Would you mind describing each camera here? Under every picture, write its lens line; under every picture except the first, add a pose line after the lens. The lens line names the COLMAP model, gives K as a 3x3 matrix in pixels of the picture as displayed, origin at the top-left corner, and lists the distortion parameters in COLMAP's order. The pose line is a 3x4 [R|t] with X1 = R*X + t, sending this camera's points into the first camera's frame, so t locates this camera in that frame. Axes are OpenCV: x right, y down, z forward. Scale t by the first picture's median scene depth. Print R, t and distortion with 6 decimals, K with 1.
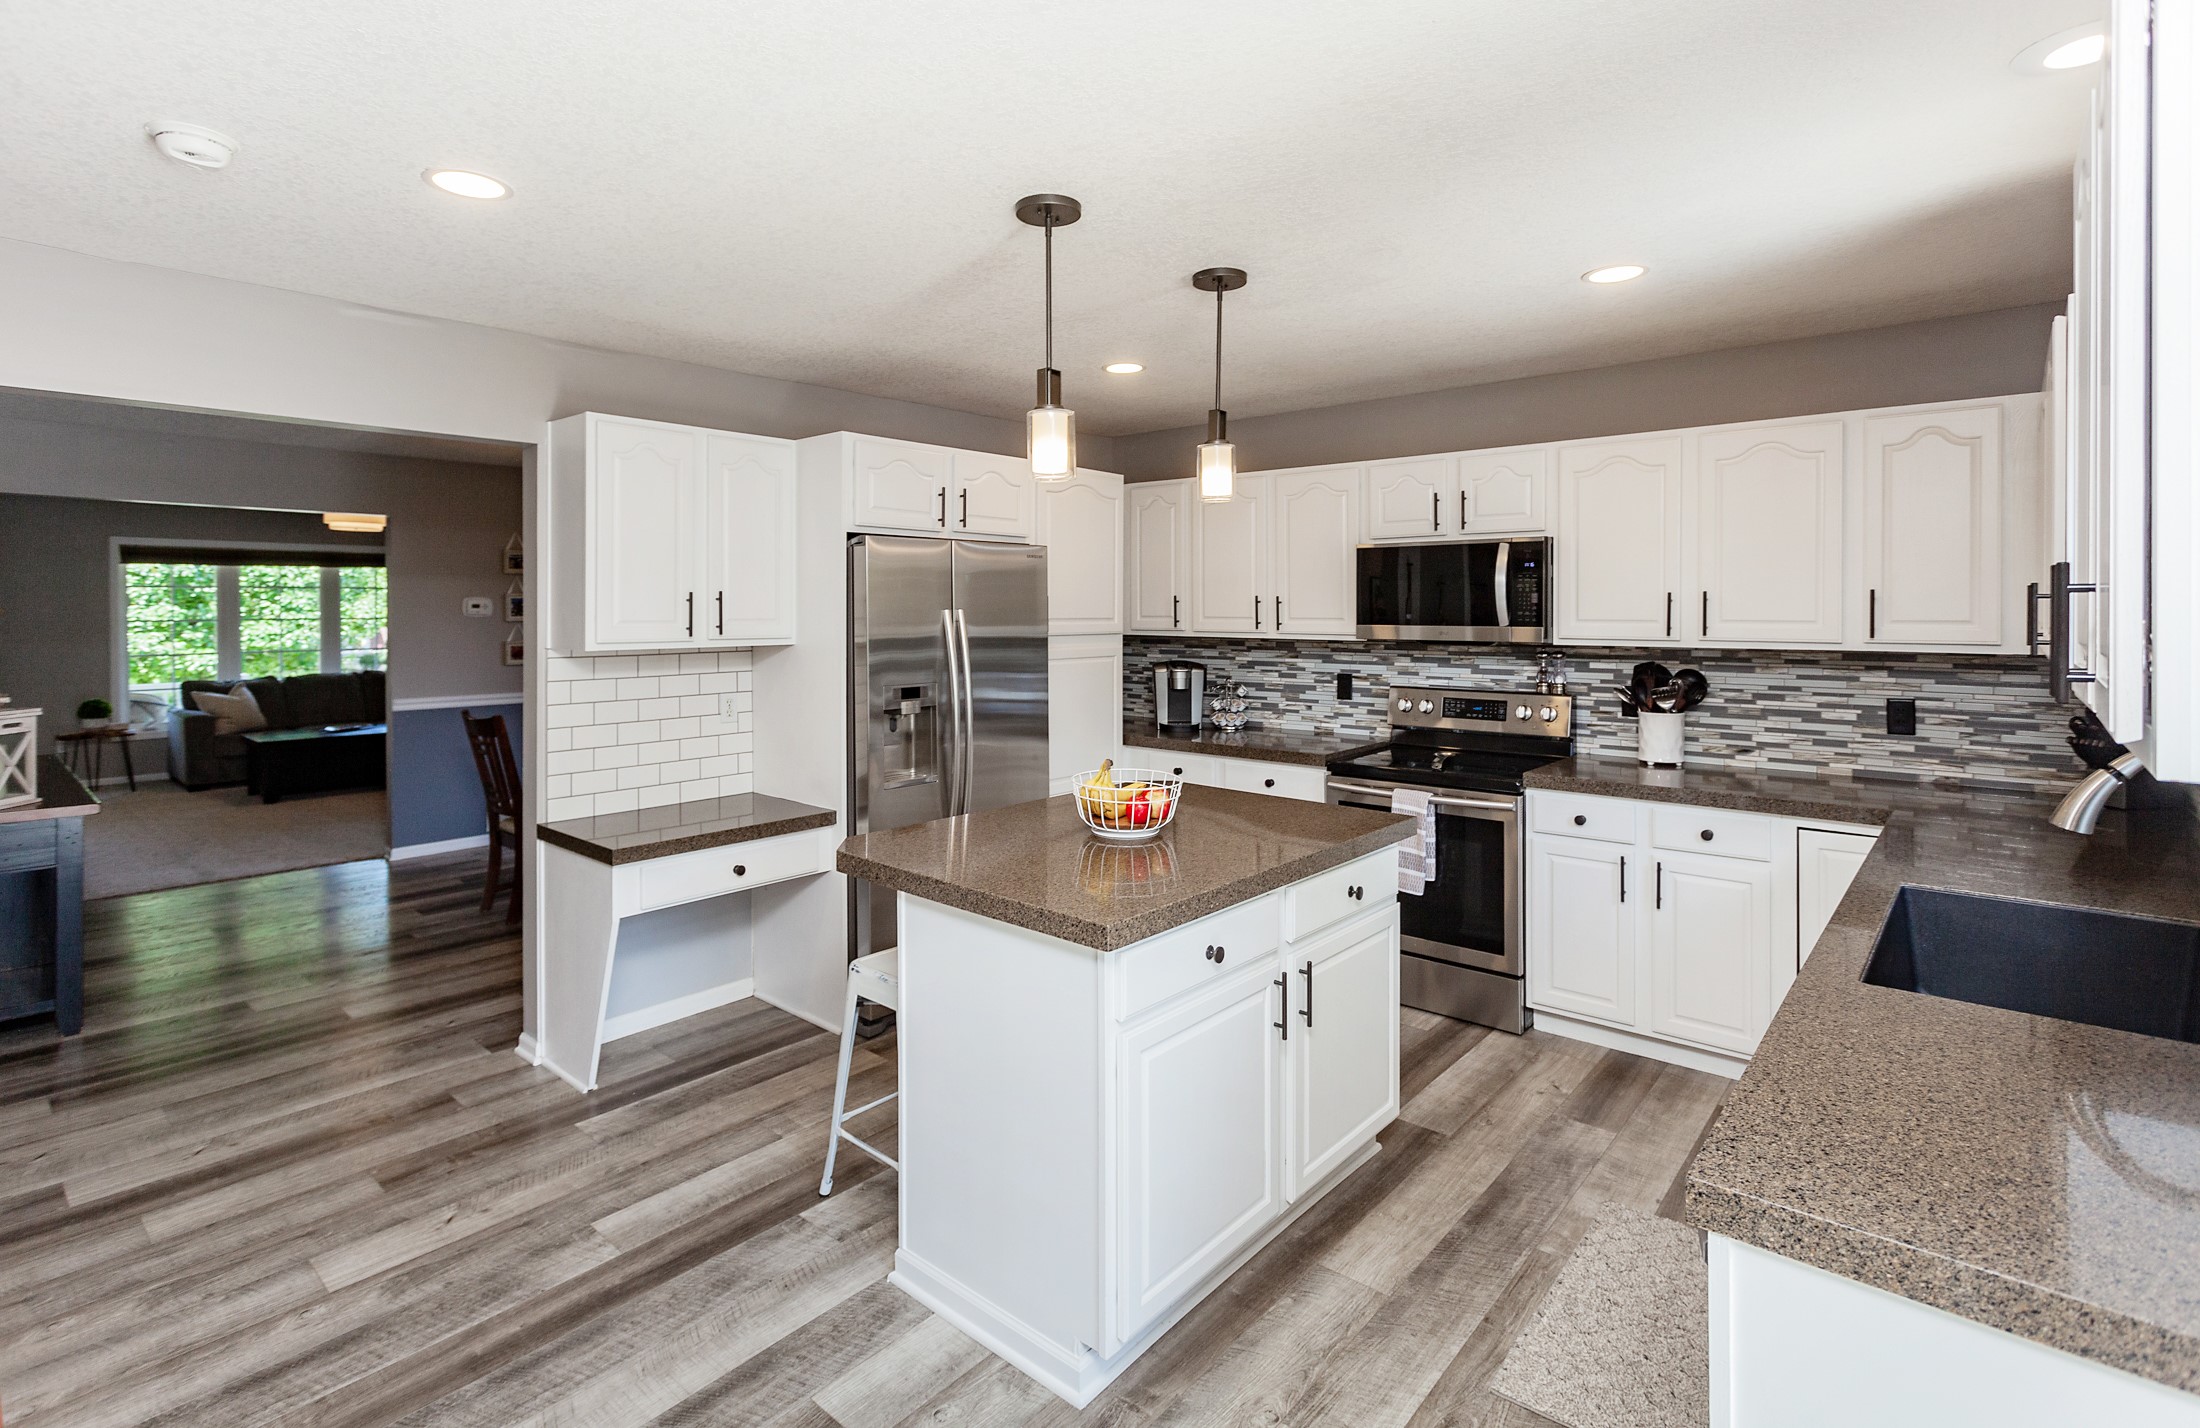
lens RADIAL K [[1038.6, 0, 1126.9], [0, 1038.6, 613.9], [0, 0, 1]] dist [0.001065, 0.000576]
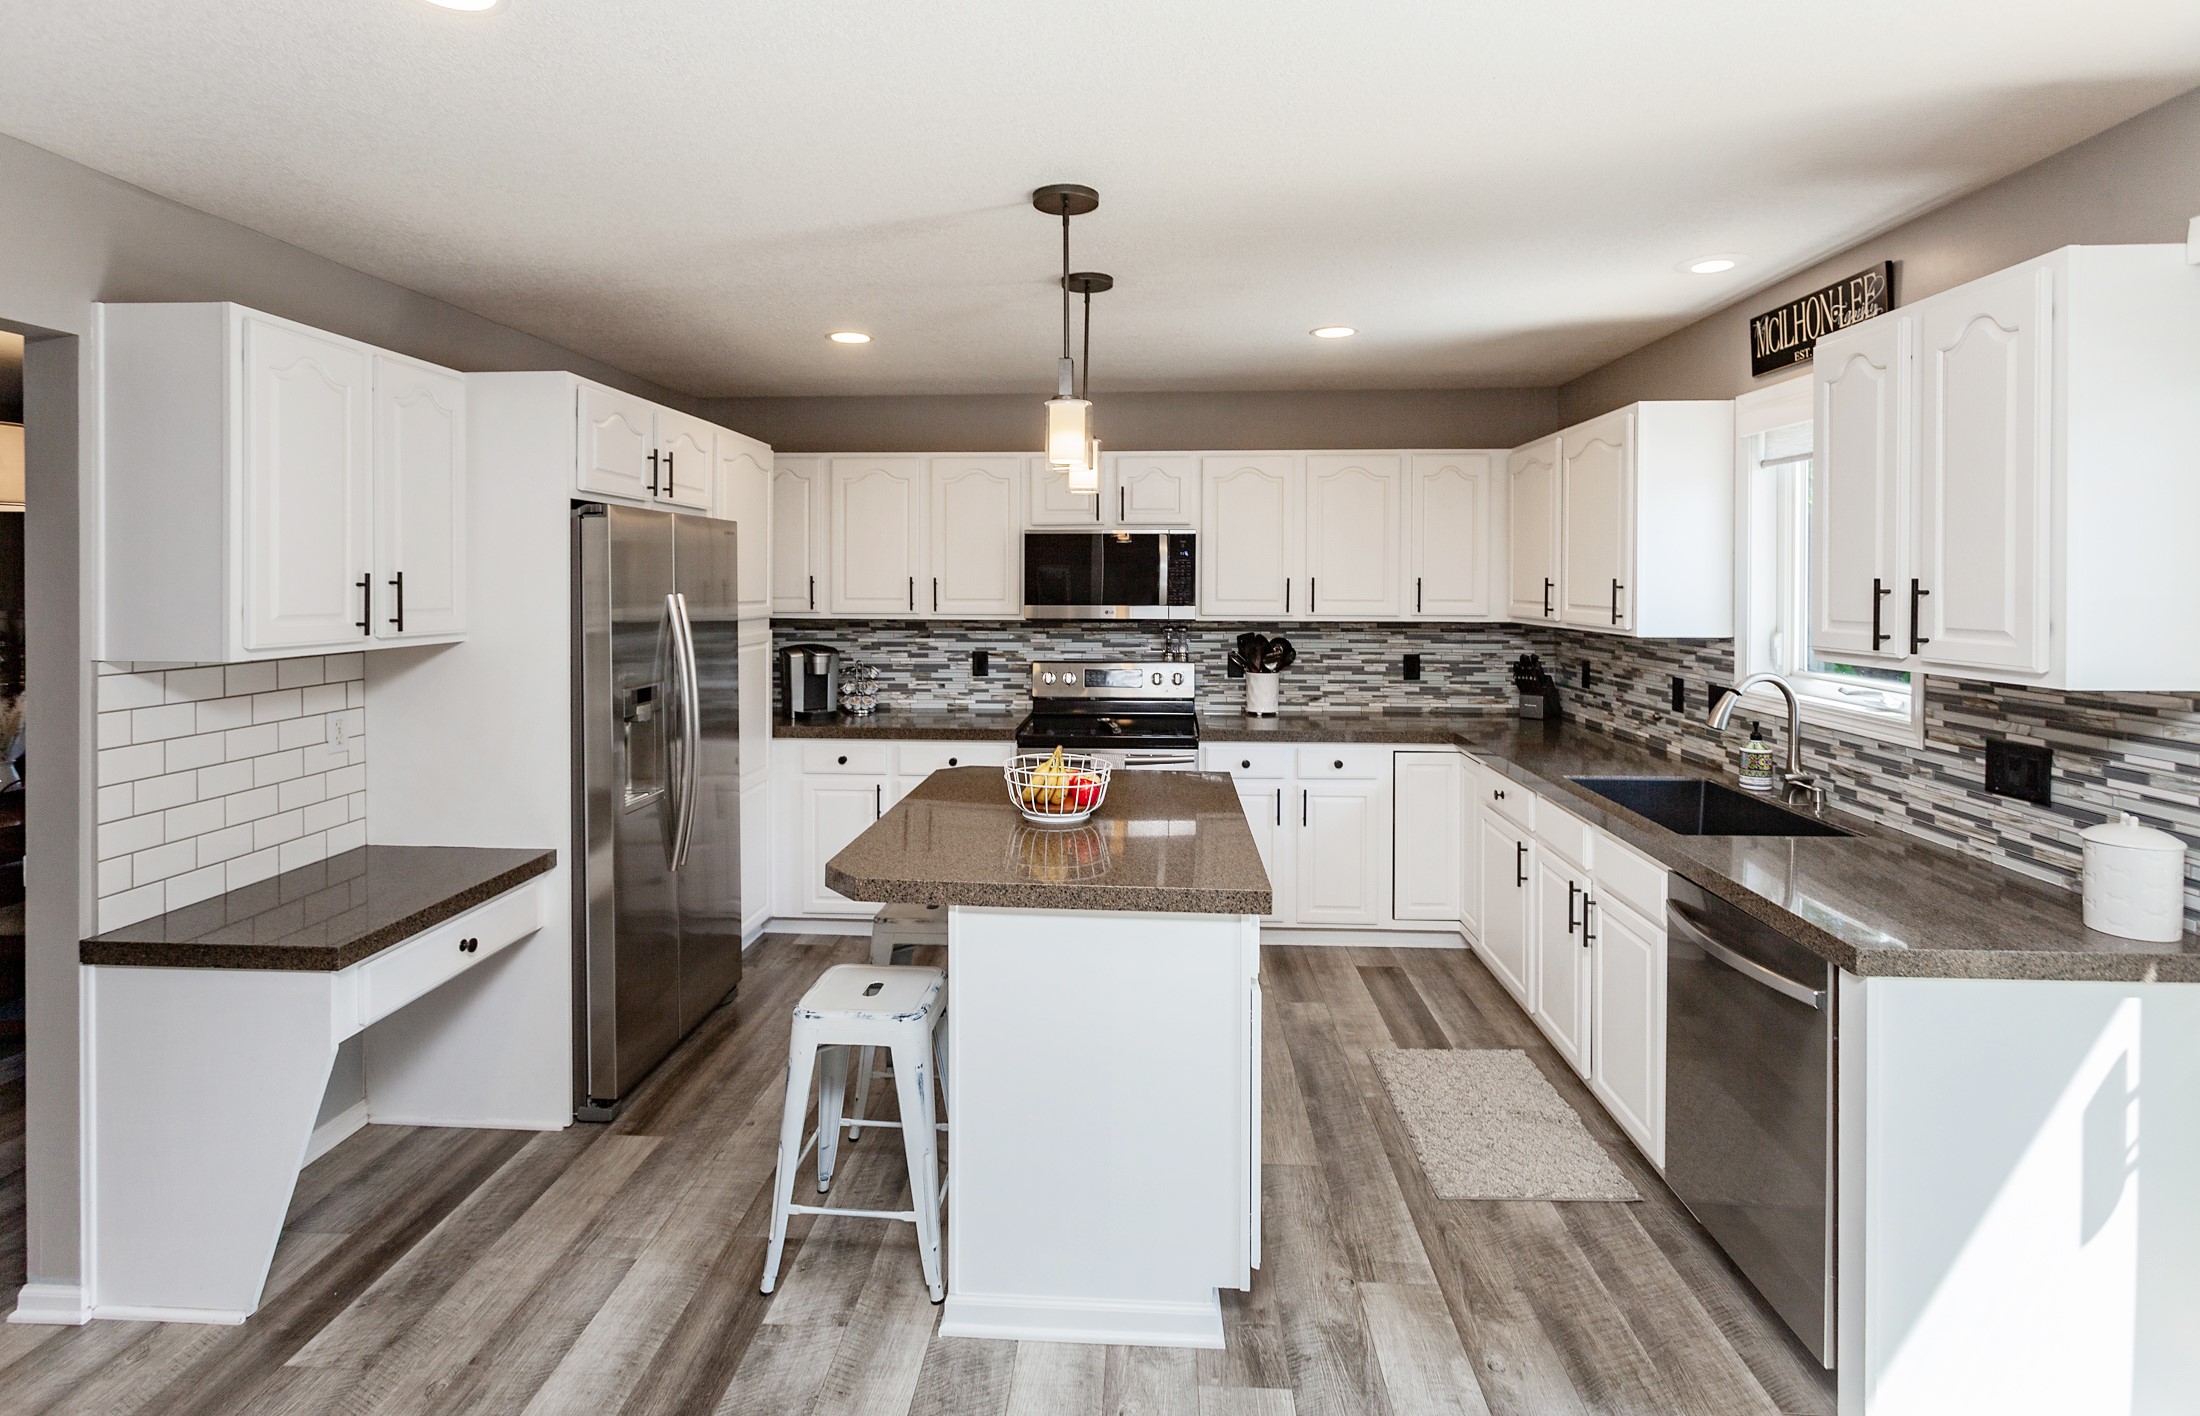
lens RADIAL K [[1038.6, 0, 1093.6], [0, 1038.6, 587.7], [0, 0, 1]] dist [0.001065, 0.000576]
pose [[0.799769, -0.001525, 0.600306, -0.428494], [0.000169, 0.999997, 0.002315, -0.011939], [-0.600308, -0.001750, 0.799767, 0.121036]]
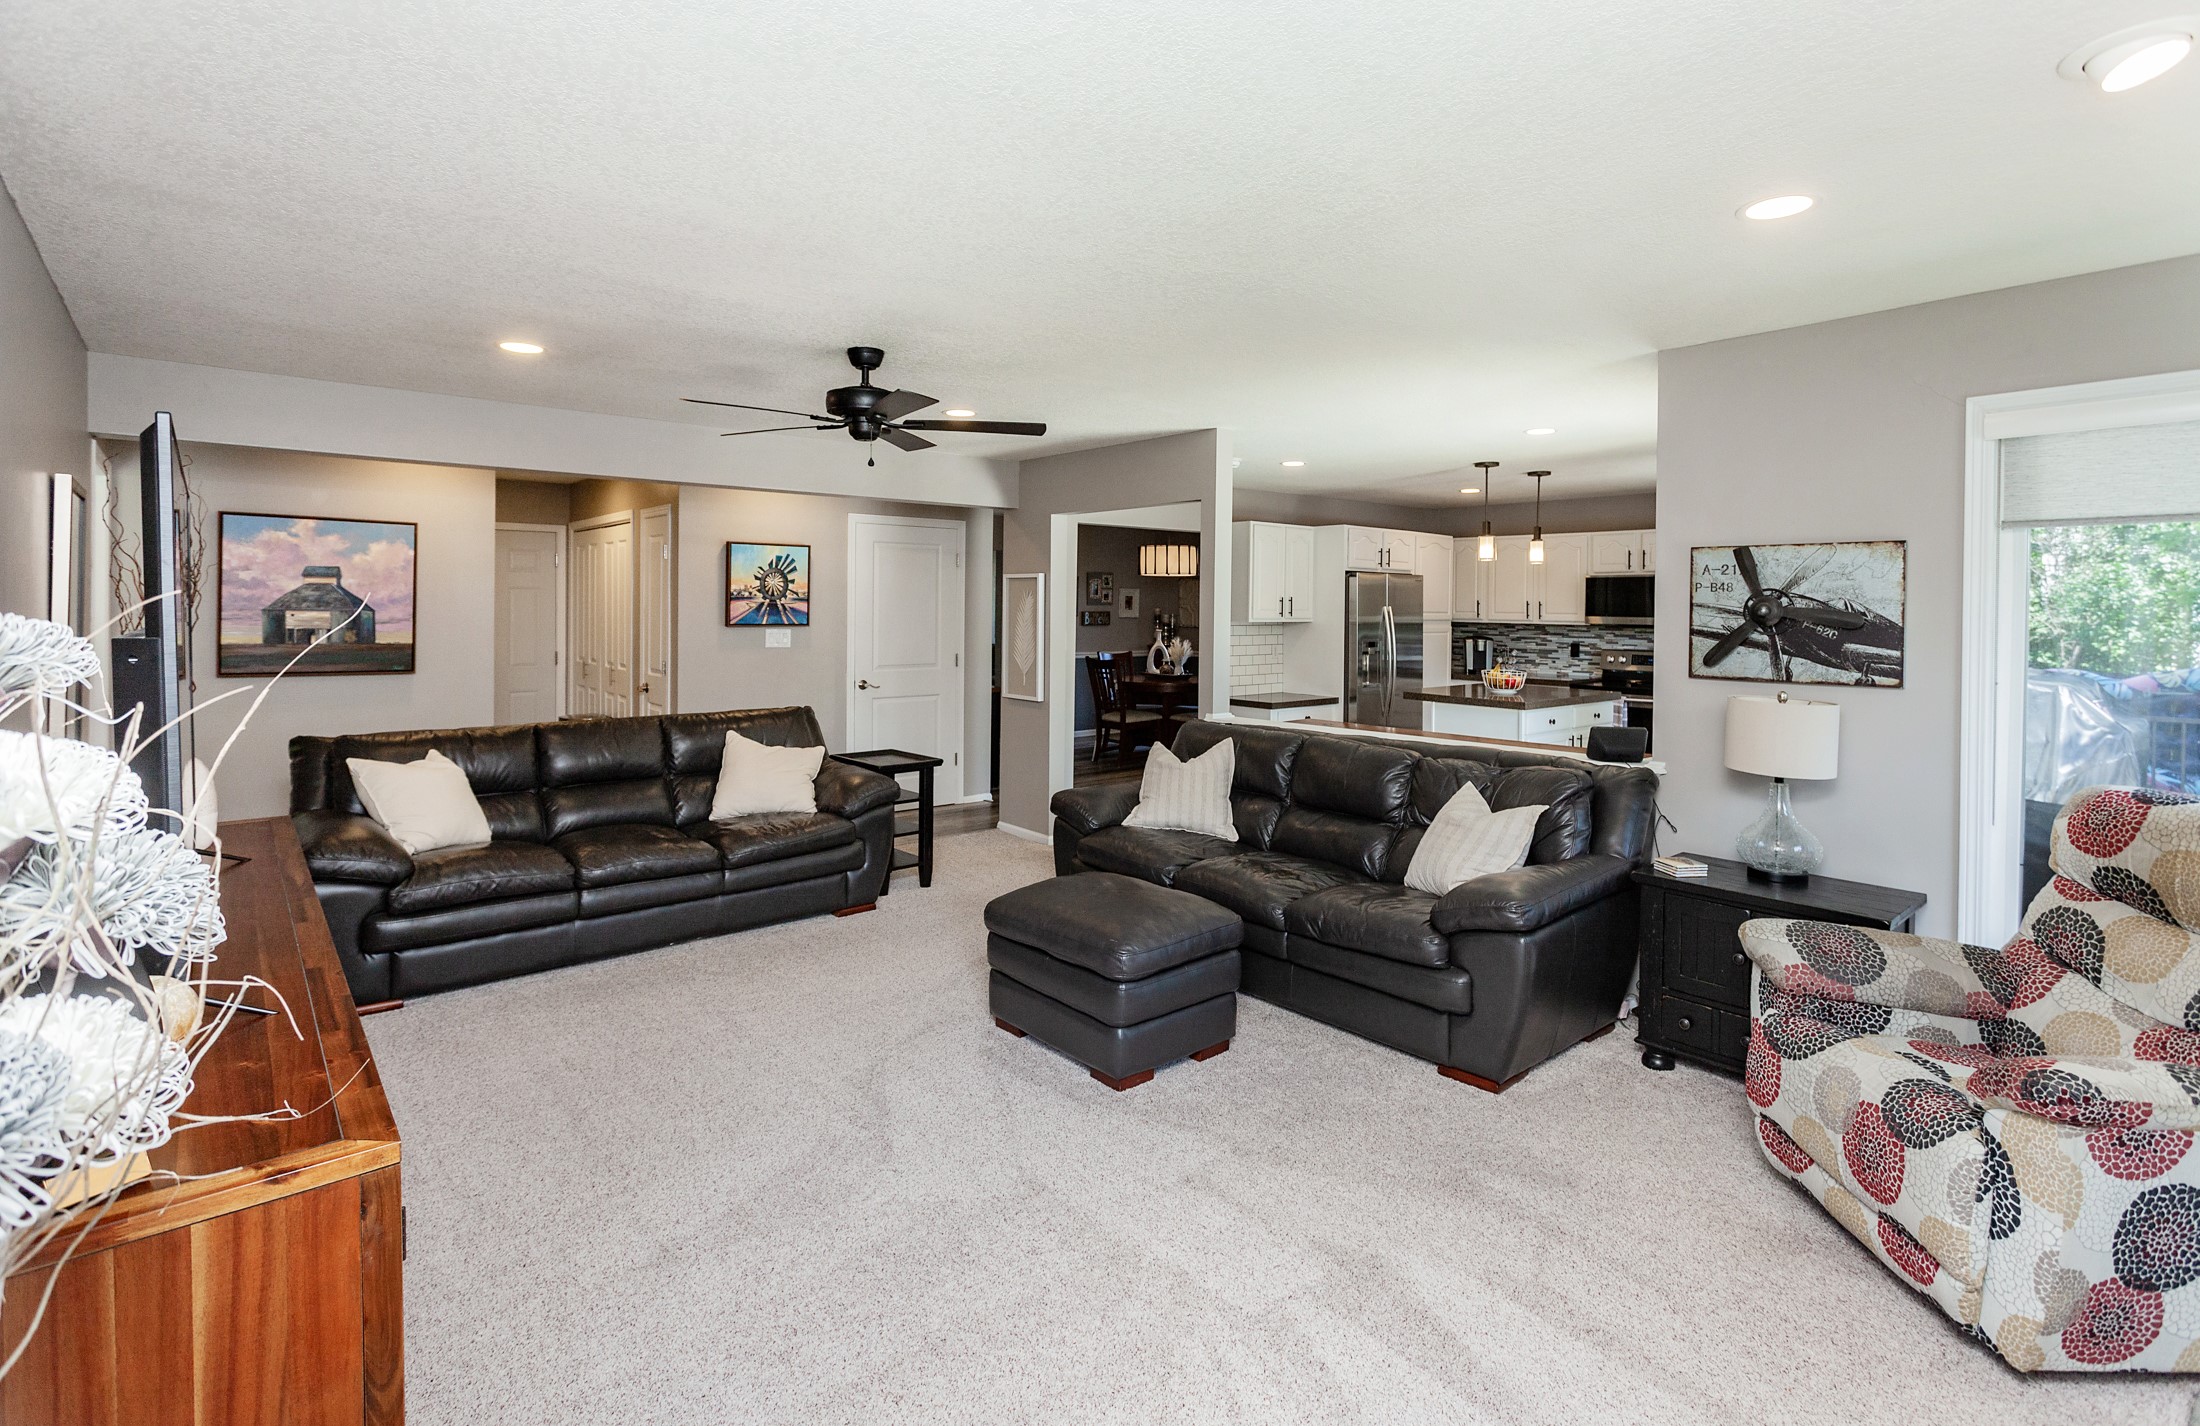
lens RADIAL K [[1038.6, 0, 1158.7], [0, 1038.6, 617.3], [0, 0, 1]] dist [0.001065, 0.000576]
pose [[0.992964, 0.008312, -0.118121, -0.401072], [-0.007640, 0.999952, 0.006143, 0.007767], [0.118166, -0.005197, 0.992980, -1.200090]]
